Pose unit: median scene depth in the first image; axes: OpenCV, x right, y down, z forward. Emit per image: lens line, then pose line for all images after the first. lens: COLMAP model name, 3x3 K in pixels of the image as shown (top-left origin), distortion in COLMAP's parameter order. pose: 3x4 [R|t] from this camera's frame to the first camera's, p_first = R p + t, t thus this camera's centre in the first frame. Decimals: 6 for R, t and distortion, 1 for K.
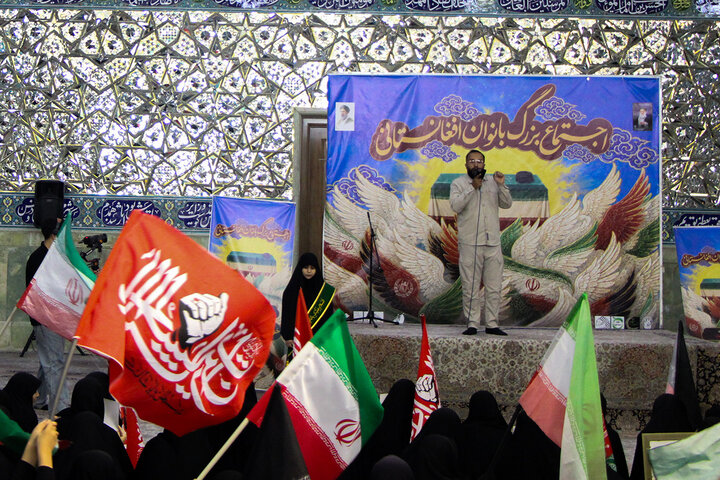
lens RADIAL K [[2911.8, 0, 360.0], [0, 2911.8, 240.0], [0, 0, 1]] dist [0.788705, 0.387141]
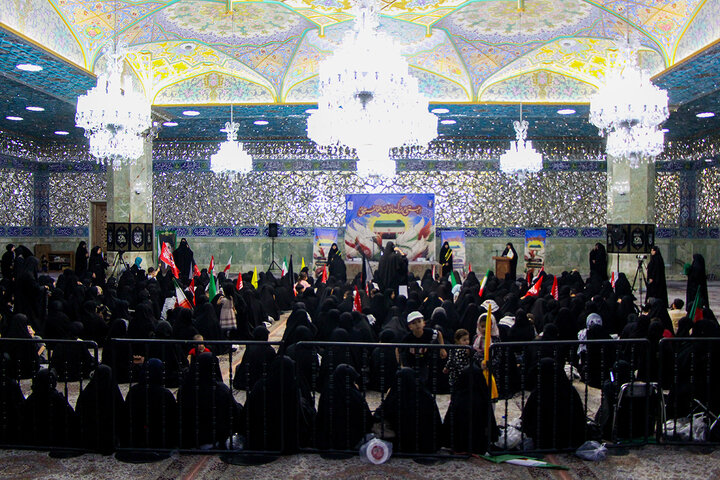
lens RADIAL K [[1823.0, 0, 360.0], [0, 1823.0, 240.0], [0, 0, 1]] dist [0.356264, -0.126231]
pose [[0.997373, -0.024702, -0.068095, 0.162962], [0.024628, 0.999695, -0.001932, 0.005658], [0.068122, 0.000250, 0.997677, -1.289903]]
